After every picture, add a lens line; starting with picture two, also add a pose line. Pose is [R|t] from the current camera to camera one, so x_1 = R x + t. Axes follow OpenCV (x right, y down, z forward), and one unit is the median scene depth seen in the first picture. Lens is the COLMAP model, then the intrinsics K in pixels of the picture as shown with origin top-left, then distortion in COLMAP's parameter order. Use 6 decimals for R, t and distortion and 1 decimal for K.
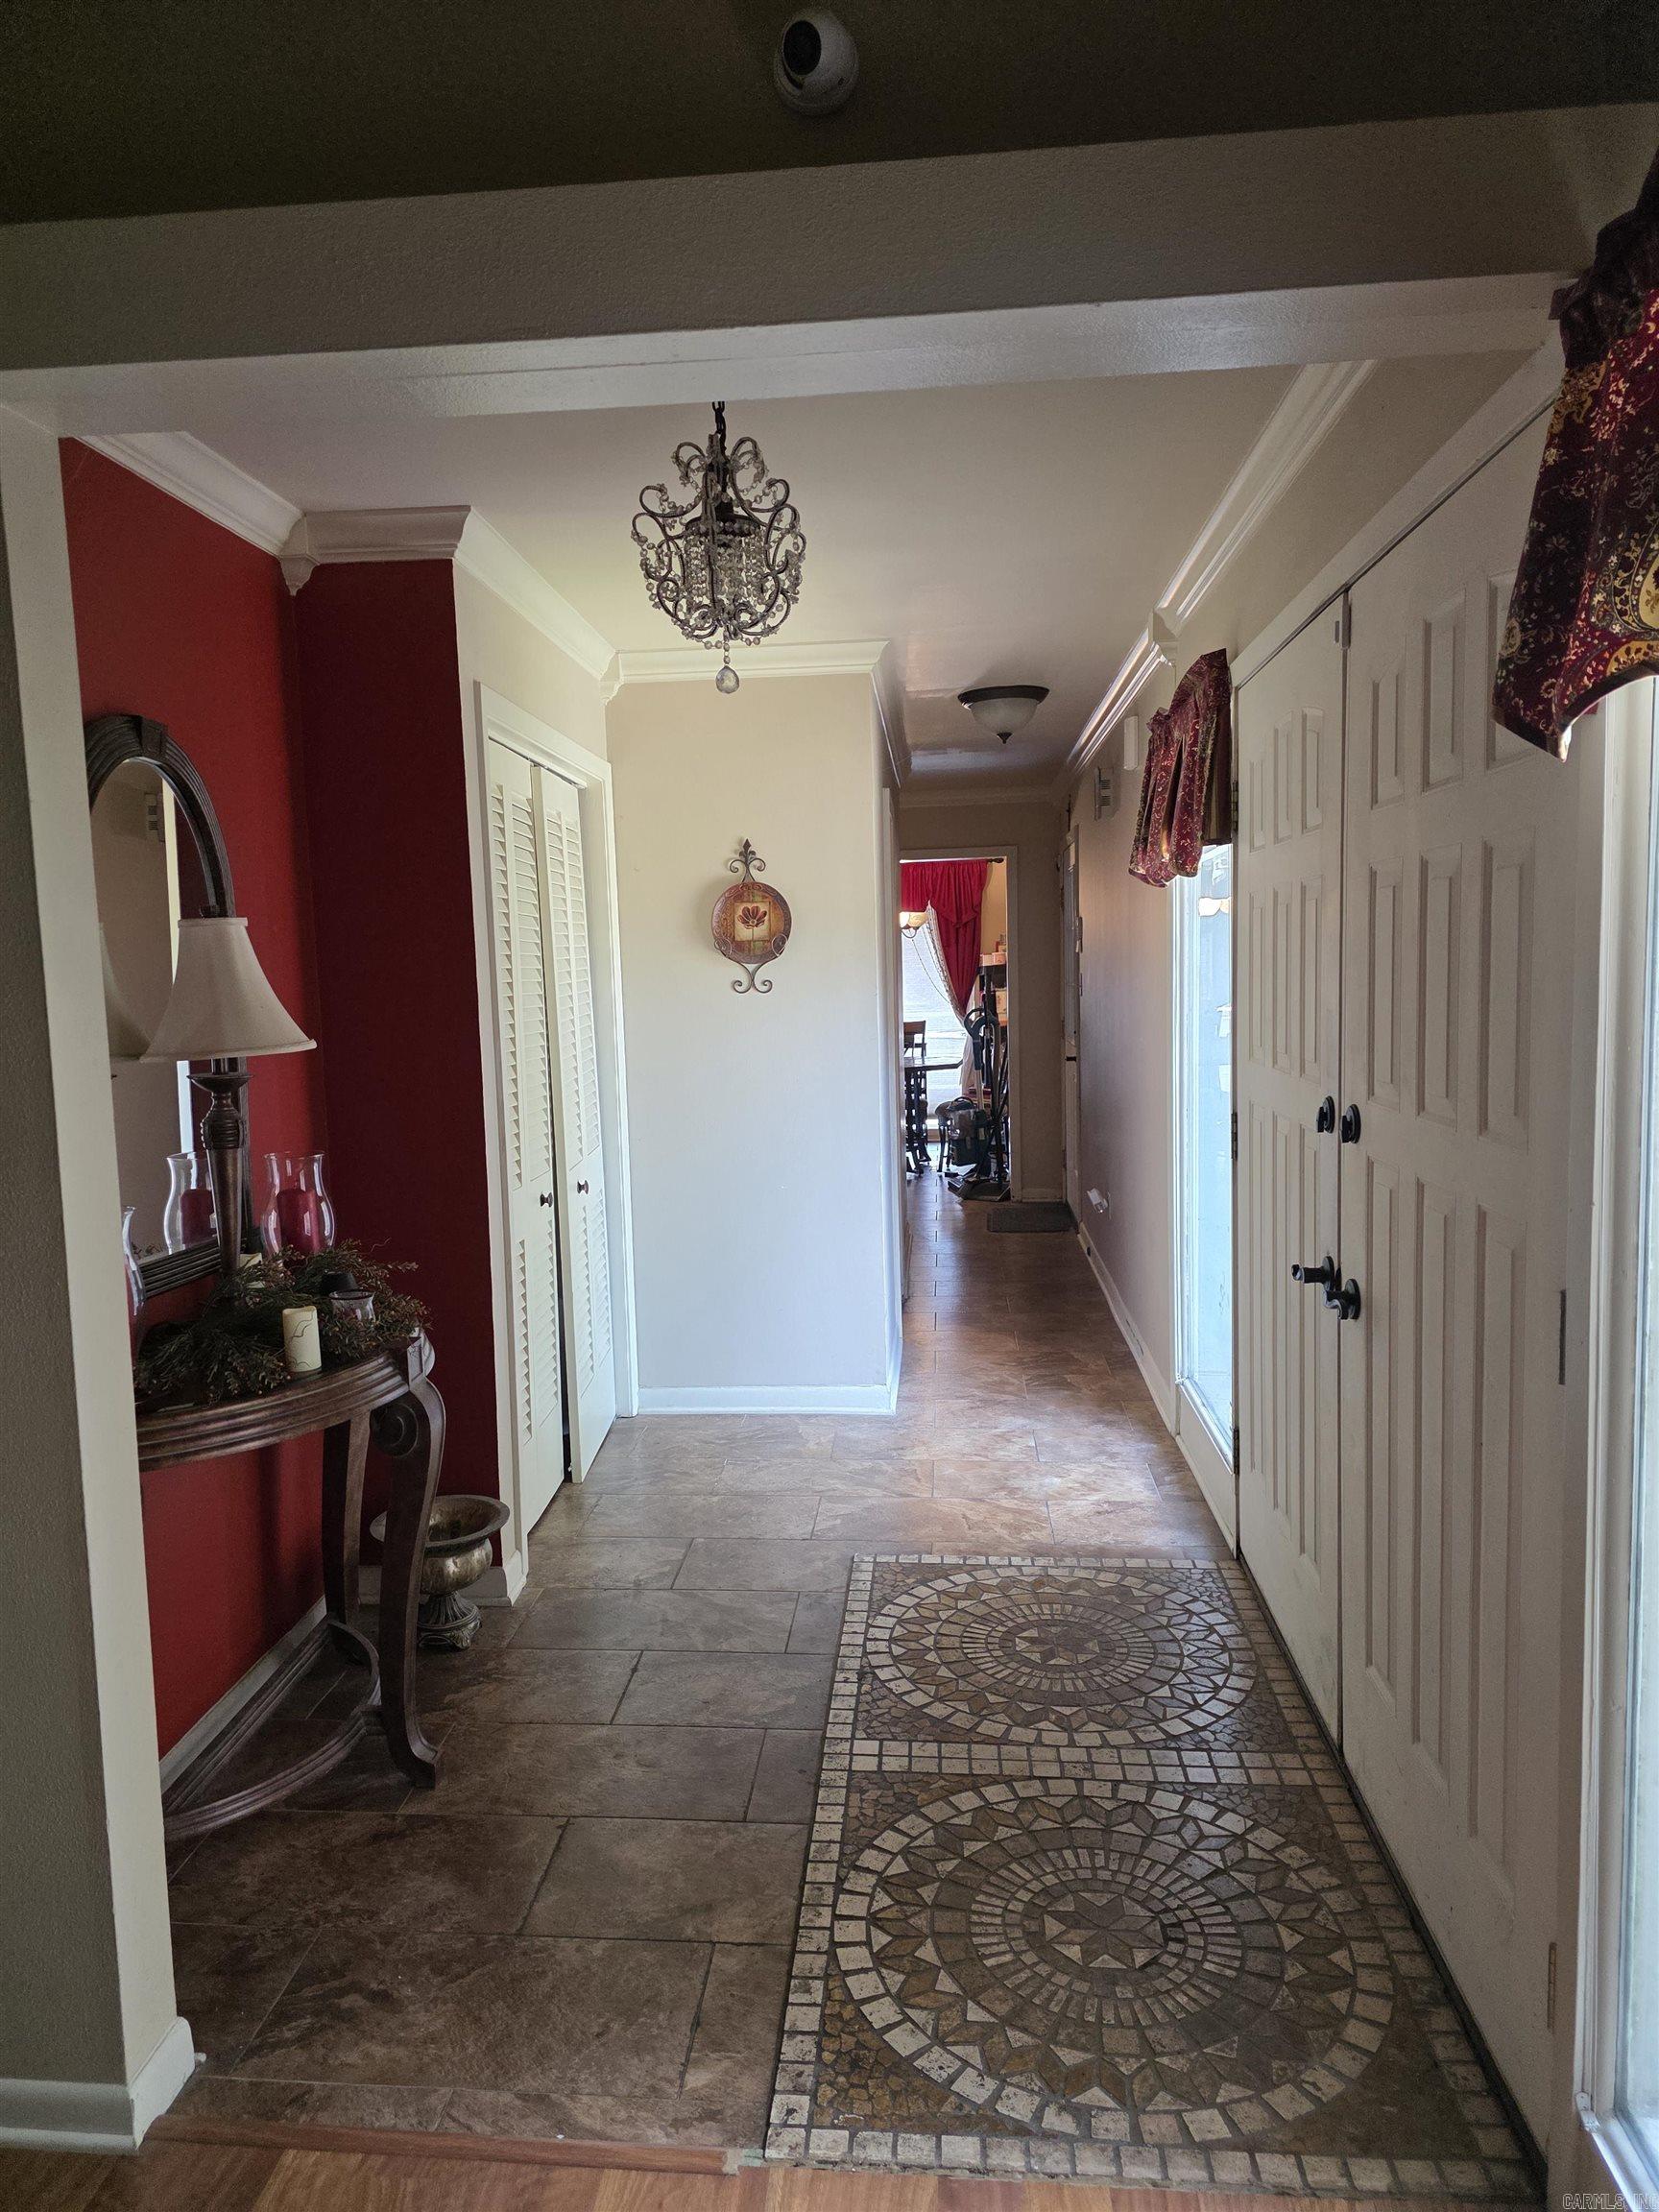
lens RADIAL K [[1487.0, 0, 797.8], [0, 1487.0, 1102.3], [0, 0, 1]] dist [0.046167, -0.038778]
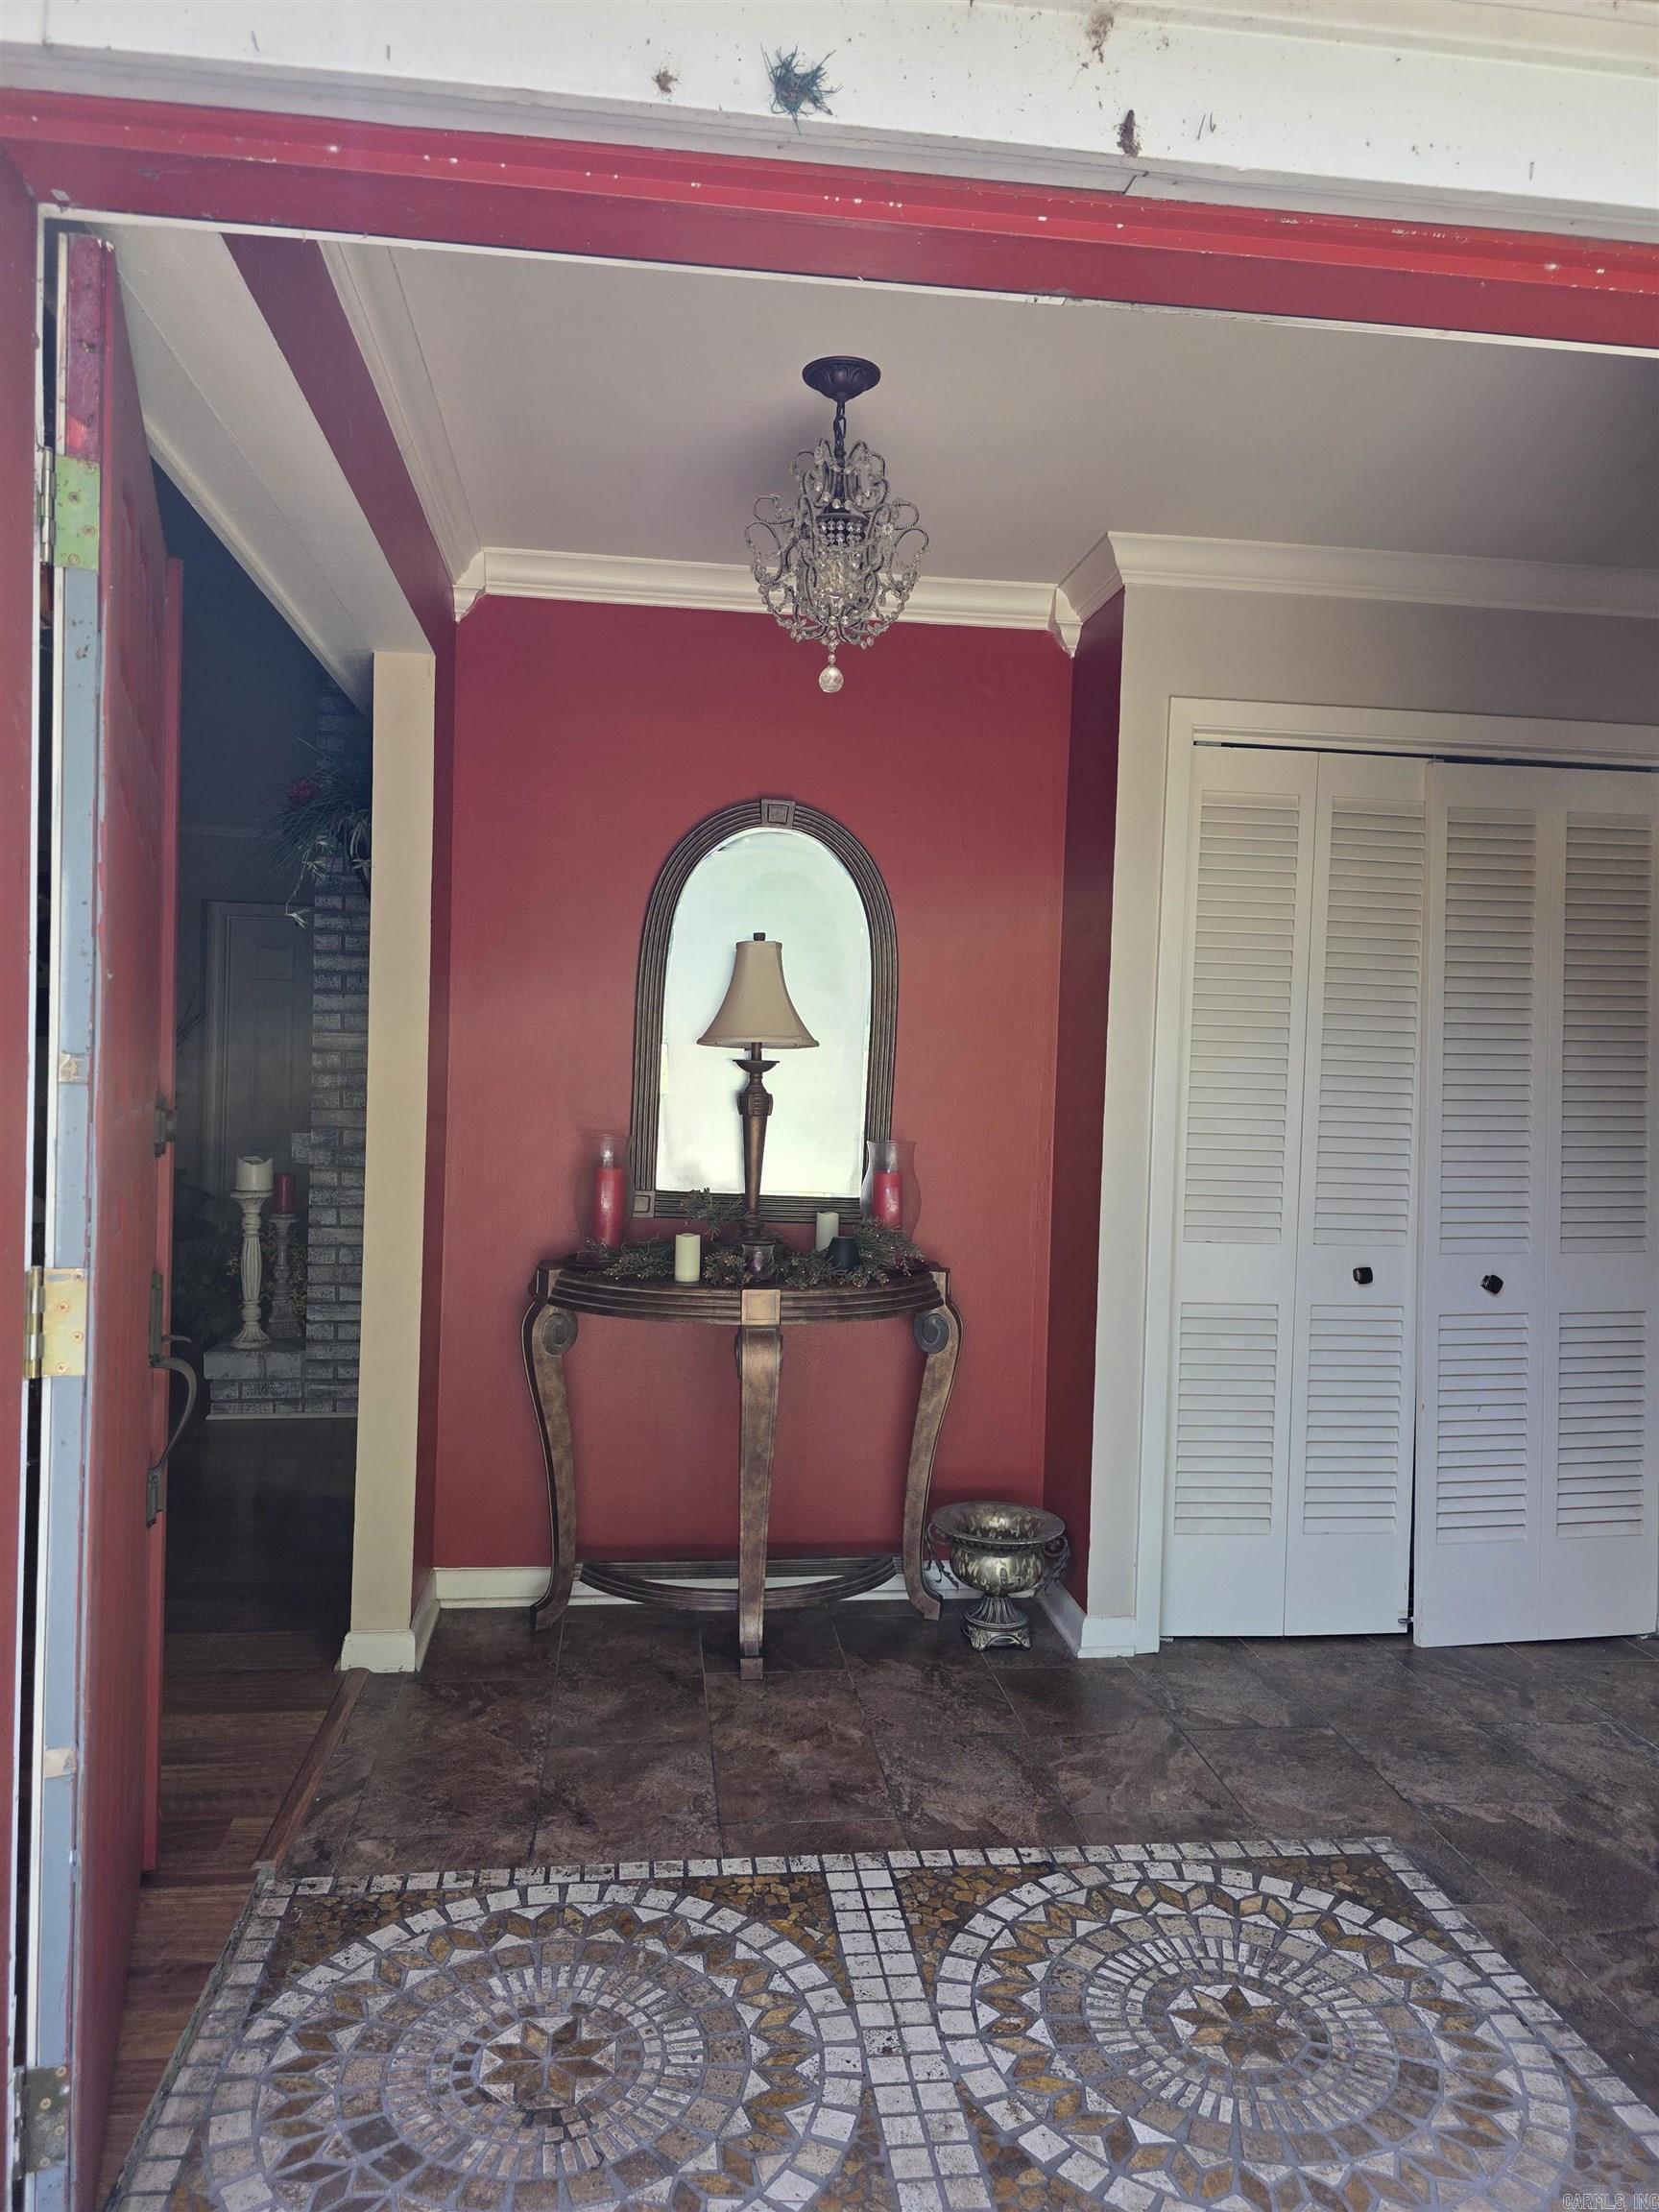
lens RADIAL K [[1487.0, 0, 797.8], [0, 1487.0, 1102.3], [0, 0, 1]] dist [0.046167, -0.038778]
pose [[0.207072, 0.062931, -0.976299, 0.870388], [-0.125318, 0.991414, 0.037326, -0.033837], [0.970266, 0.114619, 0.213181, 0.750865]]
